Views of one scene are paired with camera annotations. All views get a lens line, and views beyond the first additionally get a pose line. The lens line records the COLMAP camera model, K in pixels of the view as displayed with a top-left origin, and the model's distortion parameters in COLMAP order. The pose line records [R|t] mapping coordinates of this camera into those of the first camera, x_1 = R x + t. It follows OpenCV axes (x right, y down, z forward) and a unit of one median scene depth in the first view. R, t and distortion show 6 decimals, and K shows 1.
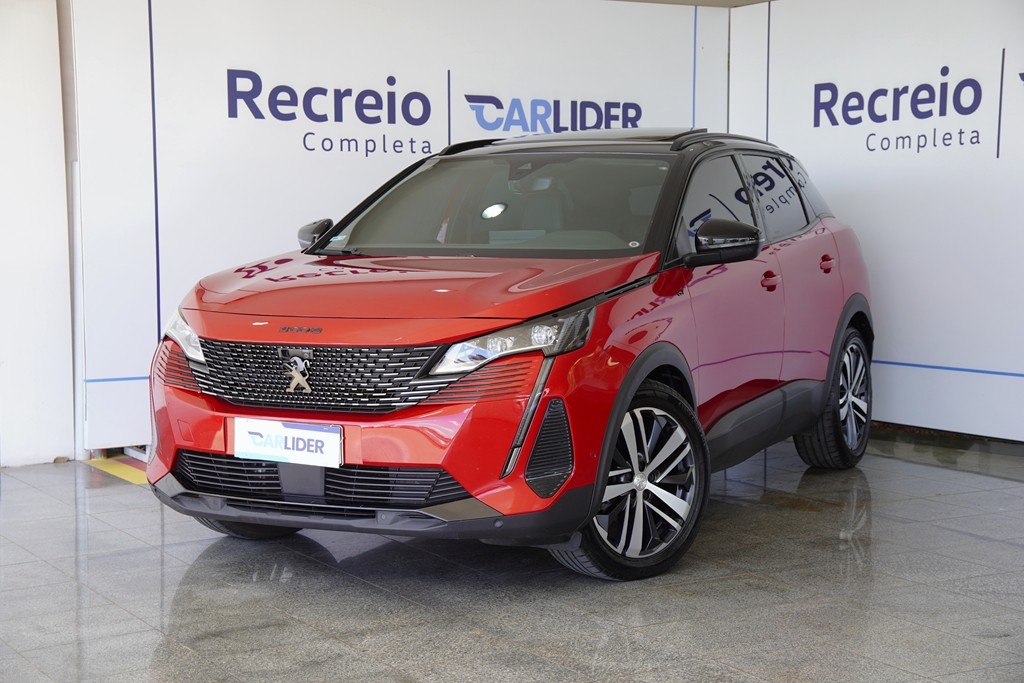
lens RADIAL K [[1591.9, 0, 512.0], [0, 1591.9, 341.5], [0, 0, 1]] dist [0.148011, 0.583925]
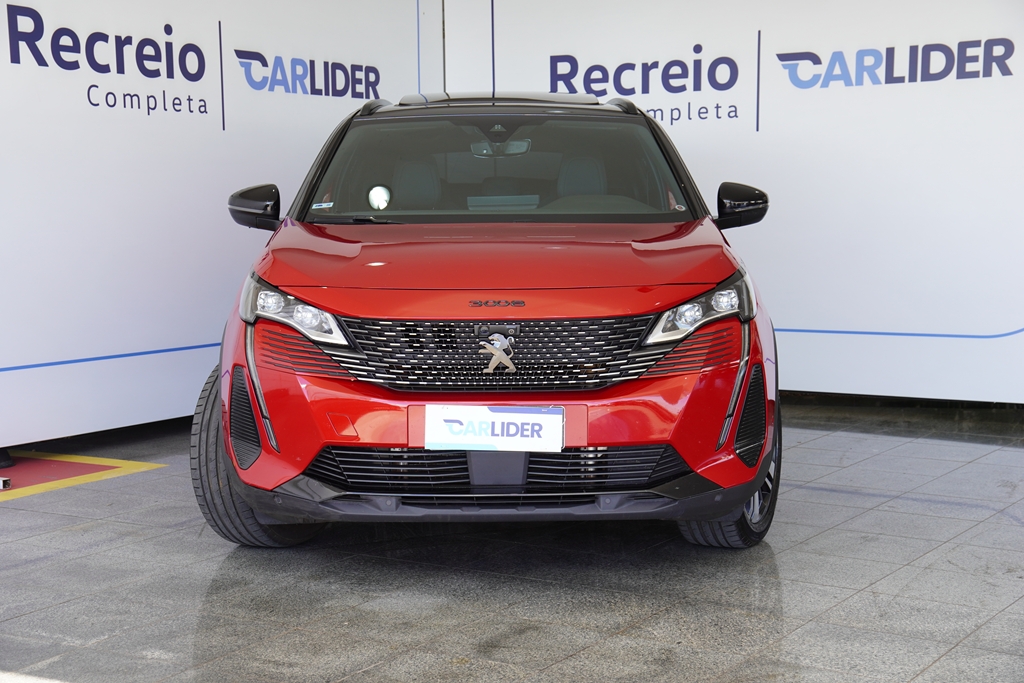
lens RADIAL K [[1591.9, 0, 512.0], [0, 1591.9, 341.5], [0, 0, 1]] dist [0.148011, 0.583925]
pose [[0.893126, -0.043759, 0.447674, -0.324263], [0.037309, 0.999034, 0.023220, -0.003970], [-0.448258, -0.004036, 0.893895, 0.115775]]
